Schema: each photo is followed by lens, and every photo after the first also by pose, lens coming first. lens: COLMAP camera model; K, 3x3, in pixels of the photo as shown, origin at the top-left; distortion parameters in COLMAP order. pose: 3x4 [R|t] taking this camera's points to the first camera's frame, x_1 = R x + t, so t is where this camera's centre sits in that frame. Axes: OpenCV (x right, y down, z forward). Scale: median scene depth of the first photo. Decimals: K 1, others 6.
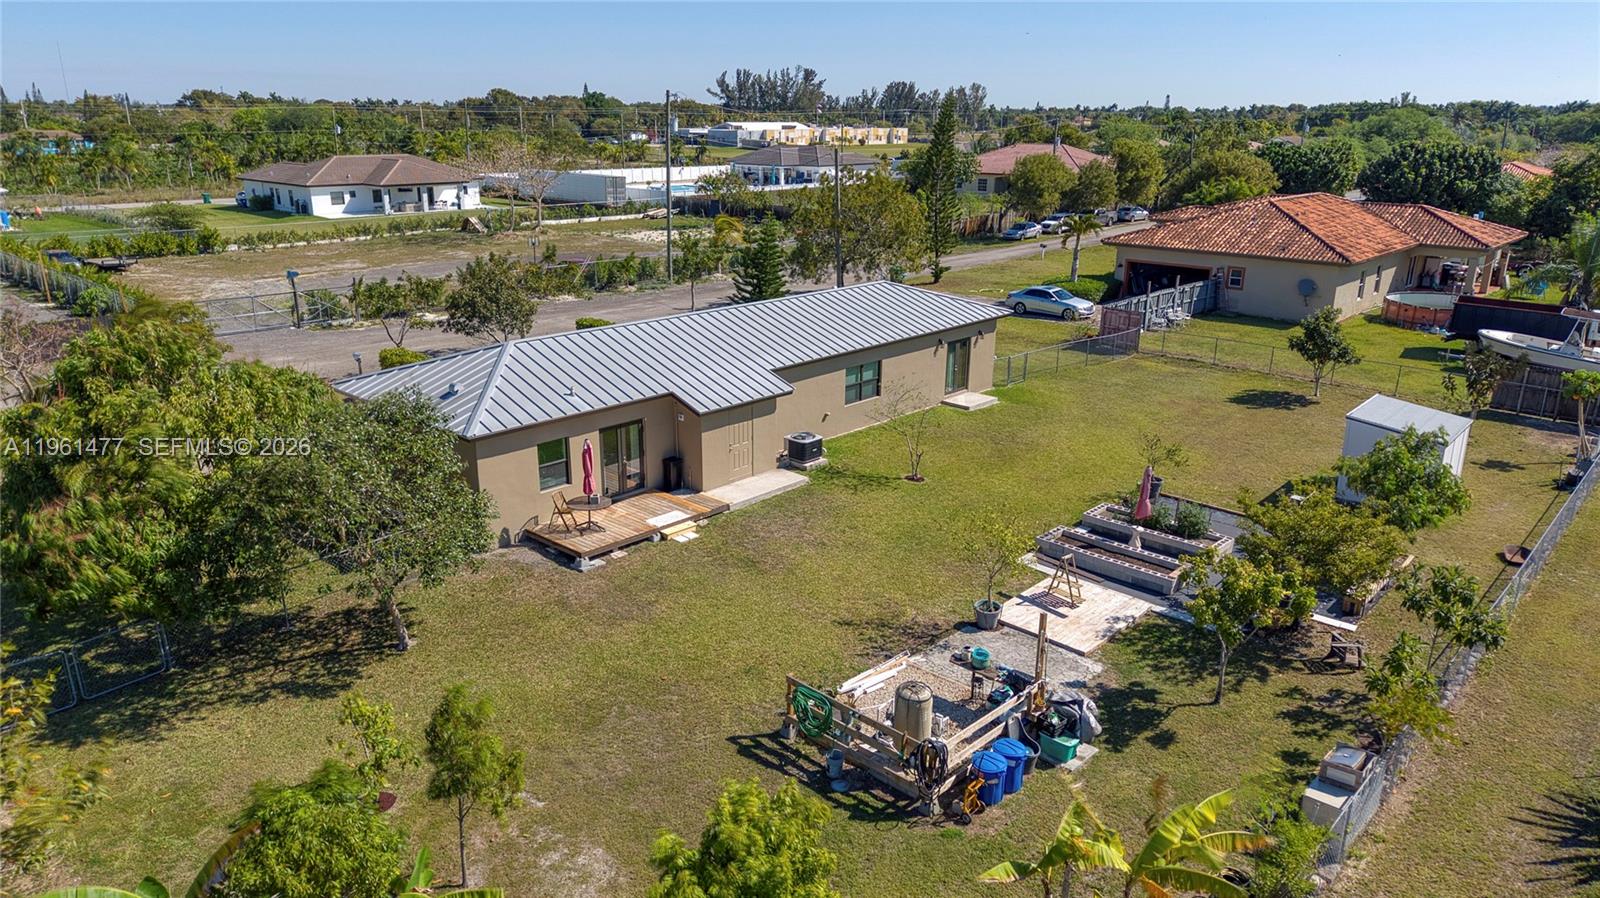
lens RADIAL K [[1062.2, 0, 800.0], [0, 1062.2, 449.0], [0, 0, 1]] dist [0.058234, -0.087990]
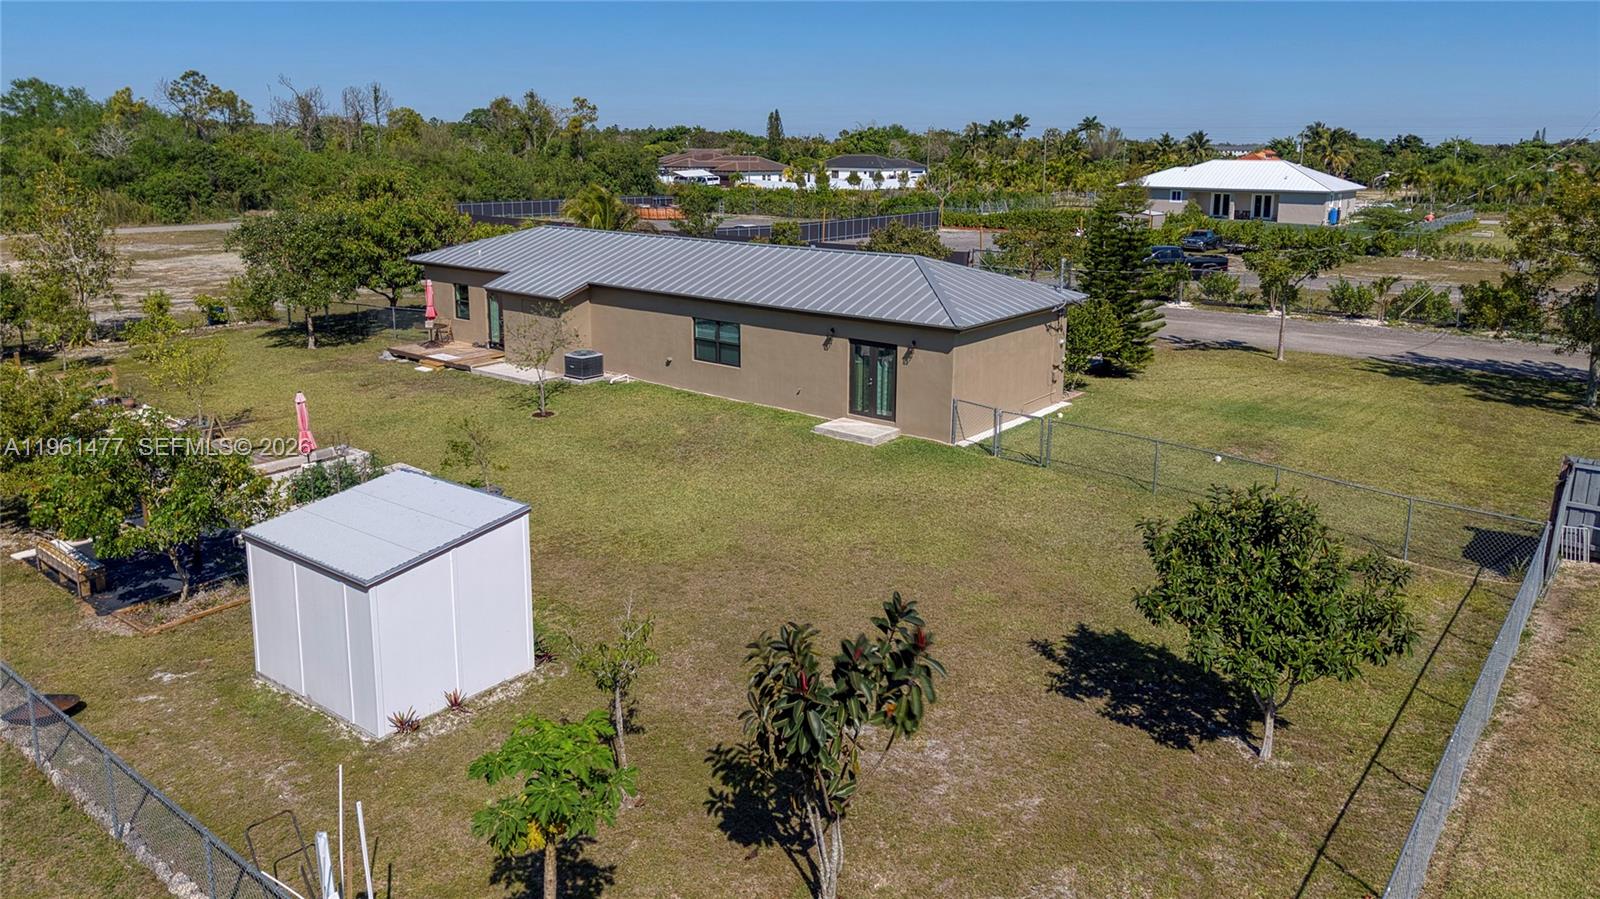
lens RADIAL K [[1062.2, 0, 800.0], [0, 1062.2, 449.5], [0, 0, 1]] dist [0.058234, -0.087990]
pose [[0.075252, 0.263856, -0.961622, 0.929794], [-0.304167, 0.924471, 0.229859, -0.204540], [0.949642, 0.275197, 0.149824, 0.979778]]
